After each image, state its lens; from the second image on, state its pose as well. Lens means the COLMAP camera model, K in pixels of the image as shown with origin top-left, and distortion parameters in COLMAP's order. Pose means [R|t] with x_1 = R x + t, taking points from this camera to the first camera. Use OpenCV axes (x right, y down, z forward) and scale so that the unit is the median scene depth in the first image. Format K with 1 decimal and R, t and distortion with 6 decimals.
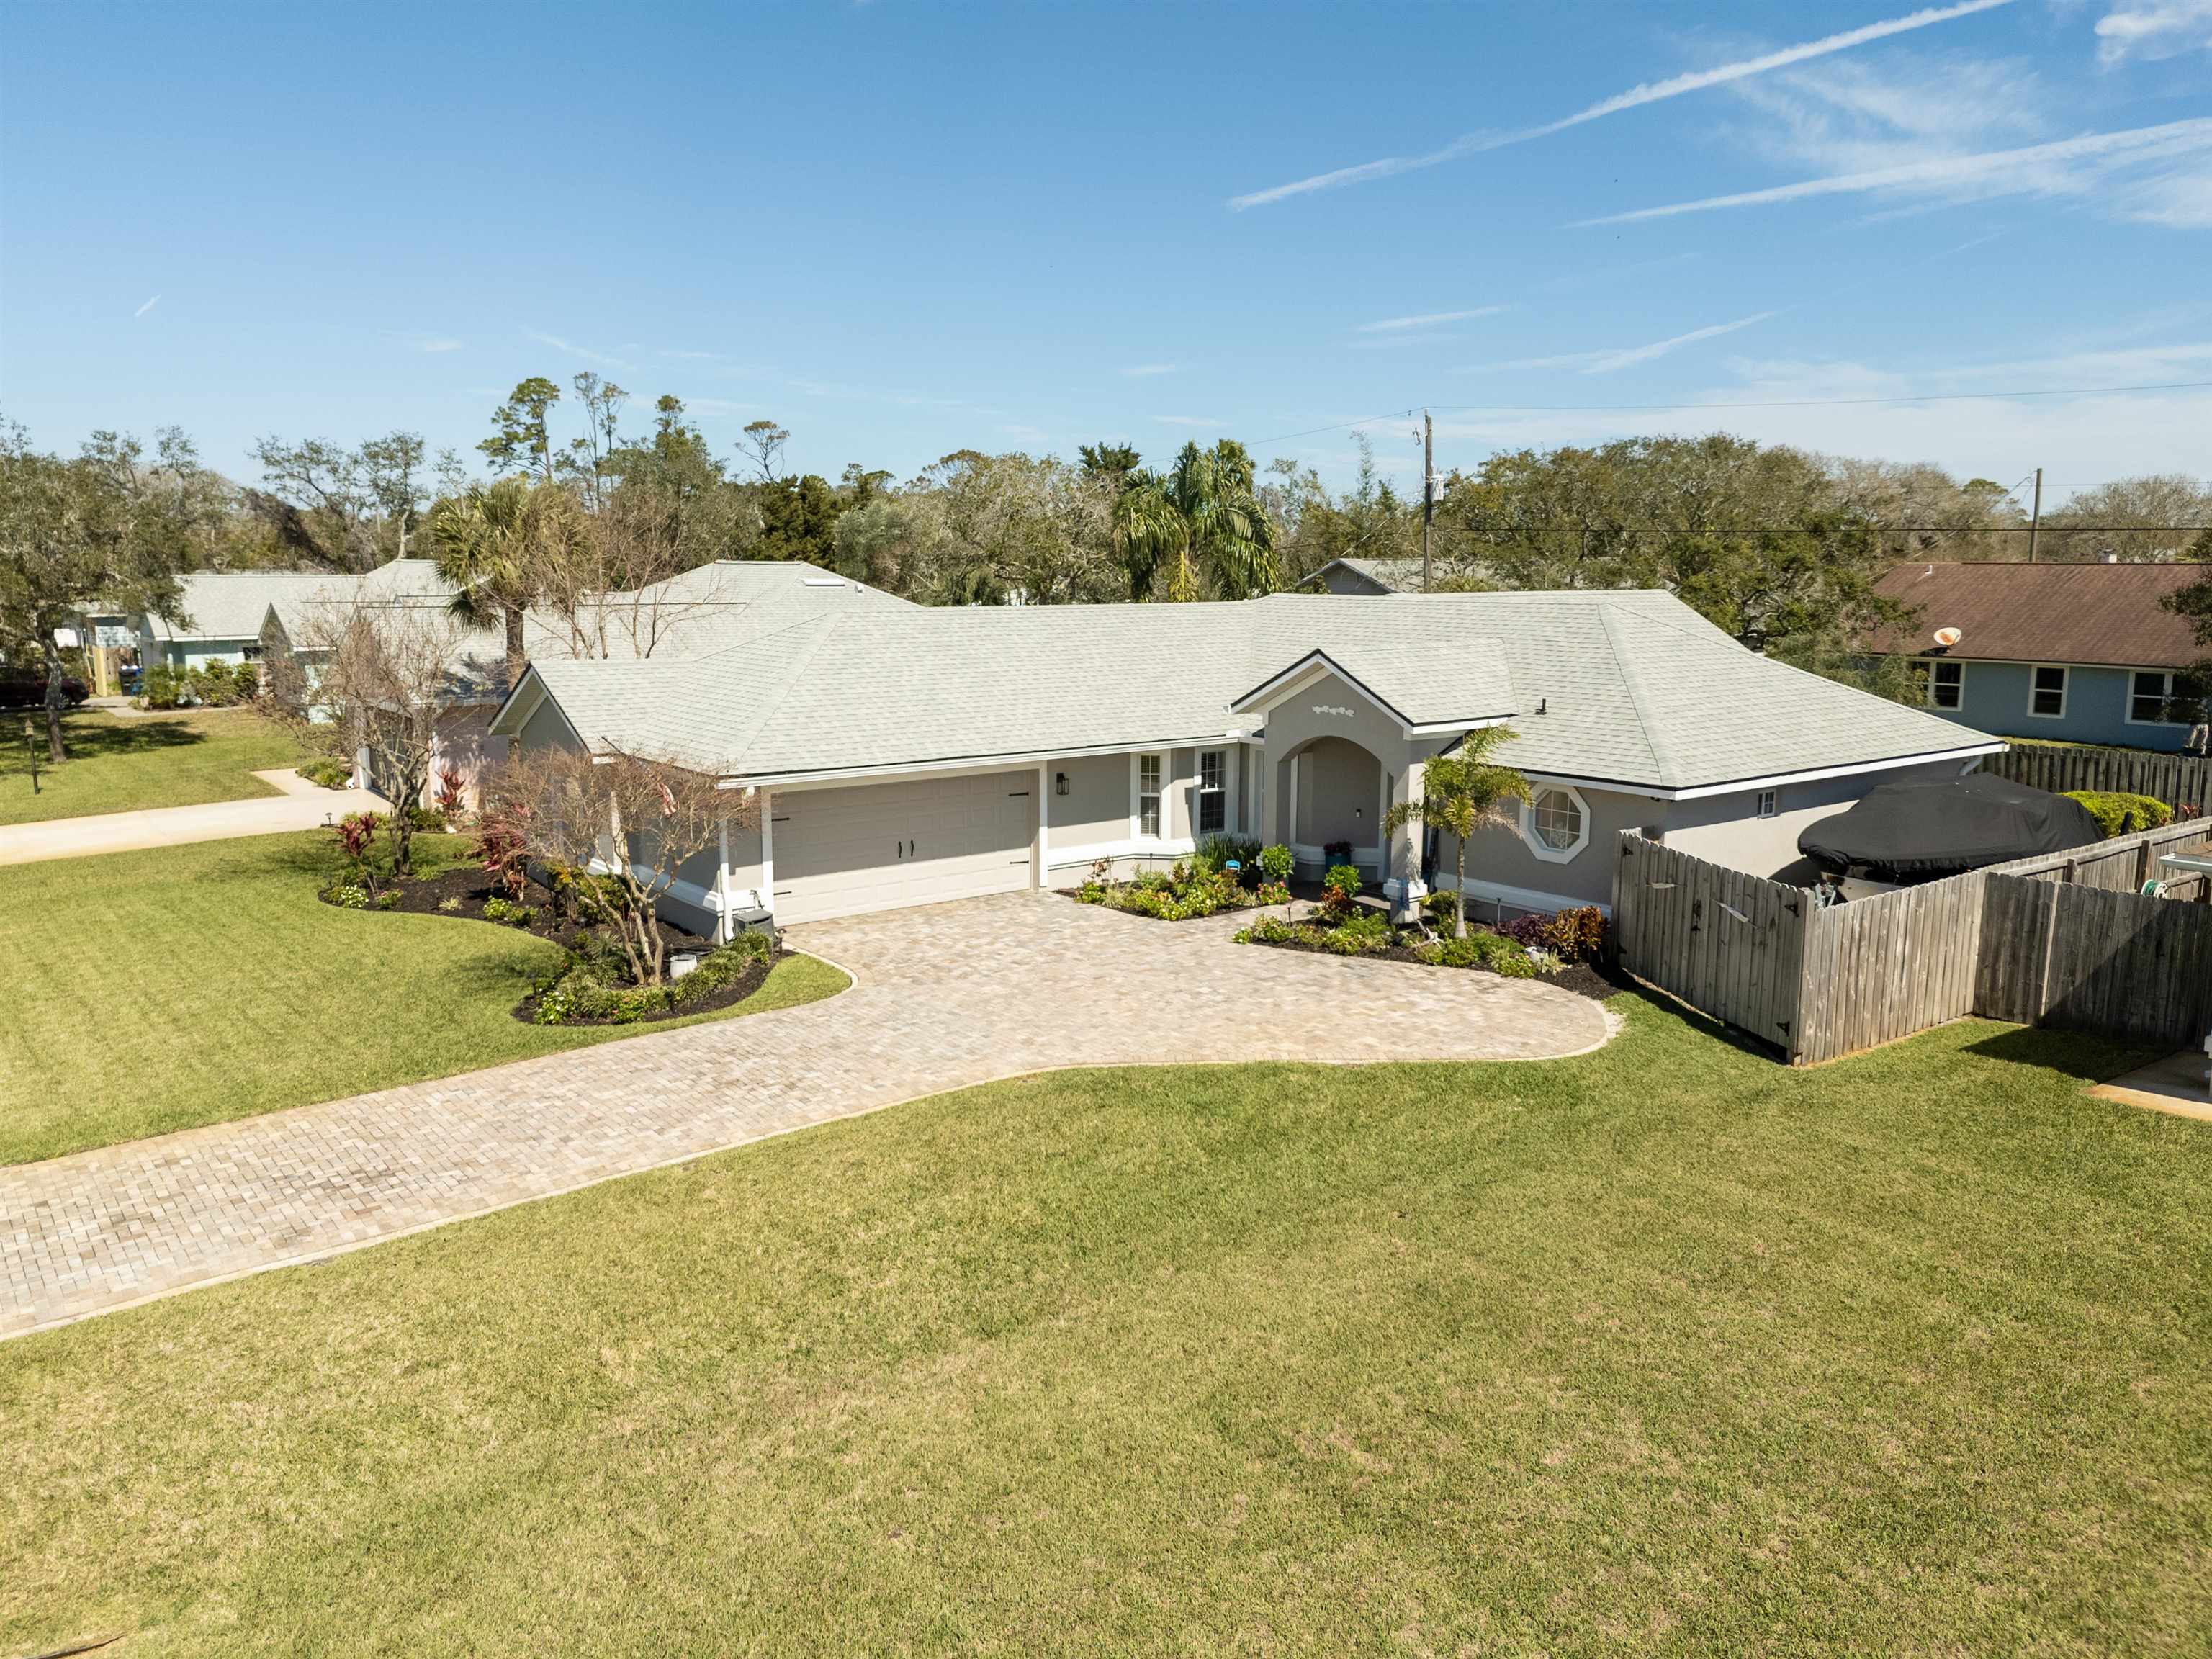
lens RADIAL K [[1658.5, 0, 1082.7], [0, 1658.5, 830.2], [0, 0, 1]] dist [0.072625, -0.077494]
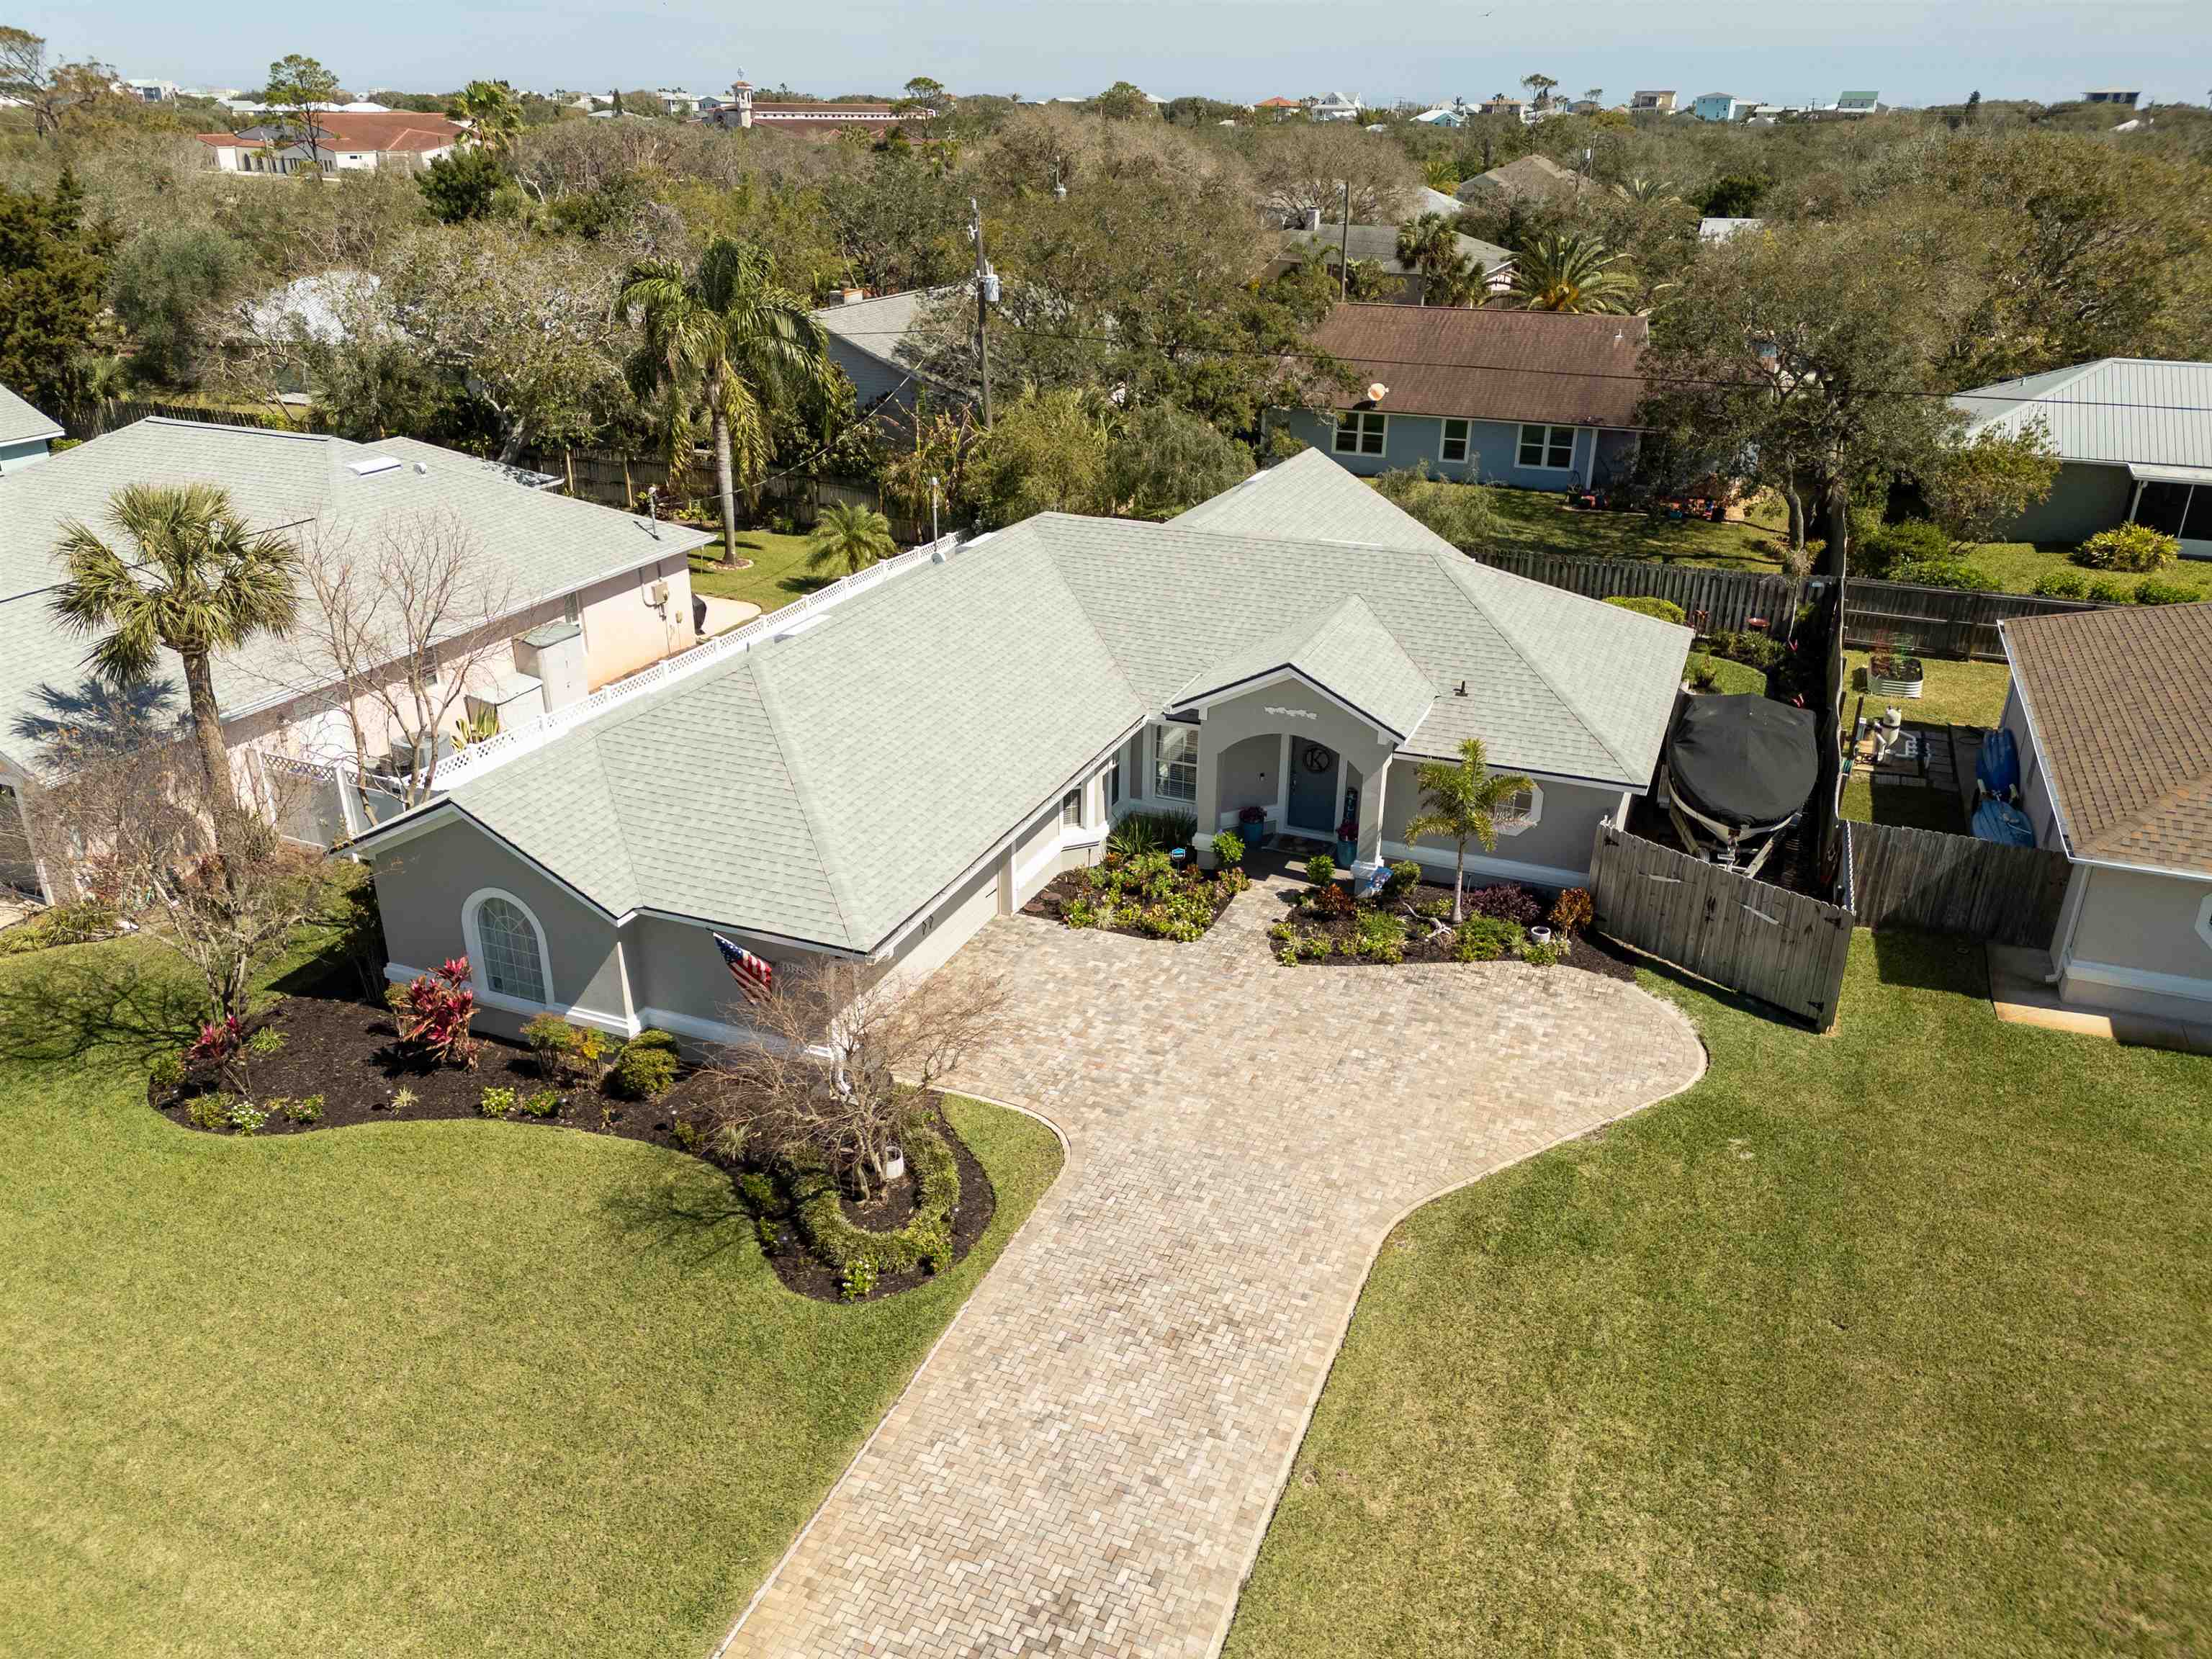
lens RADIAL K [[1647.7, 0, 1098.3], [0, 1647.7, 832.4], [0, 0, 1]] dist [0.070757, -0.073910]
pose [[0.864049, -0.201312, 0.461404, -0.500587], [0.078890, 0.959384, 0.270847, -0.321776], [-0.497189, -0.197625, 0.844836, 0.173003]]
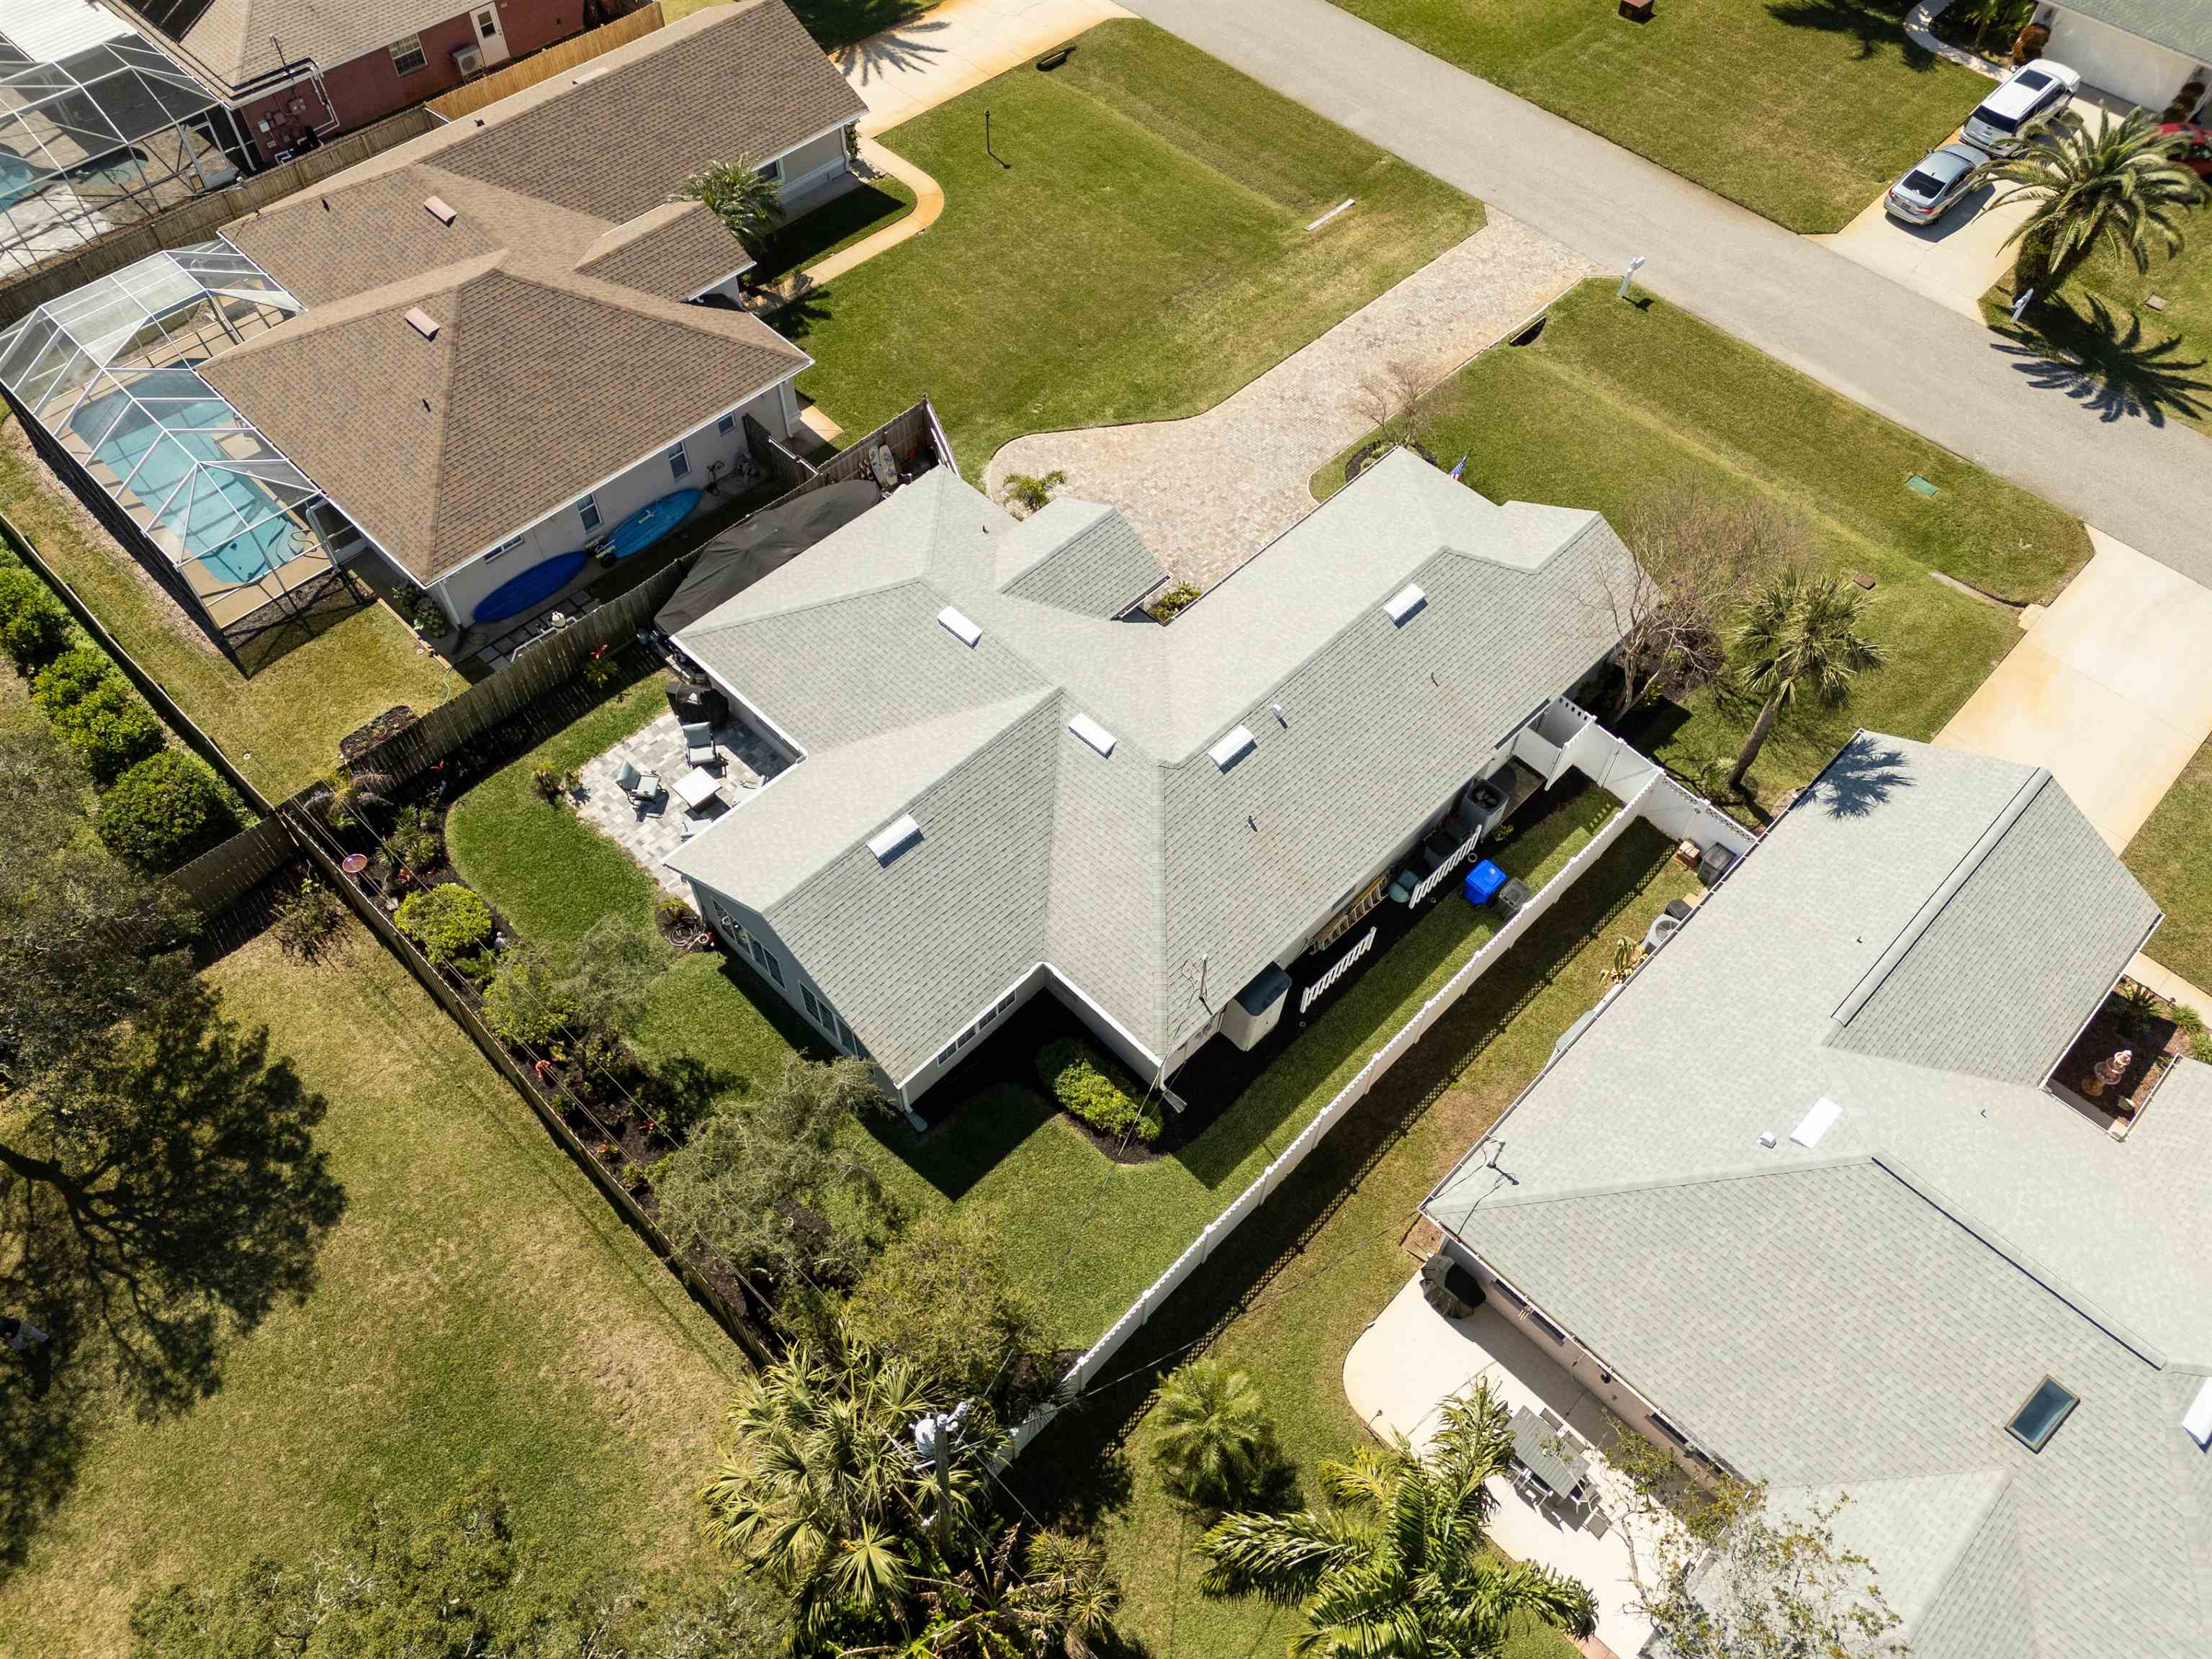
lens RADIAL K [[1602.8, 0, 1106.0], [0, 1602.8, 829.5], [0, 0, 1]] dist [0.092017, -0.130922]
pose [[-0.988933, 0.101702, -0.108024, 0.388099], [-0.053911, 0.432002, 0.900260, -1.550867], [0.138225, 0.896120, -0.421738, 2.138535]]
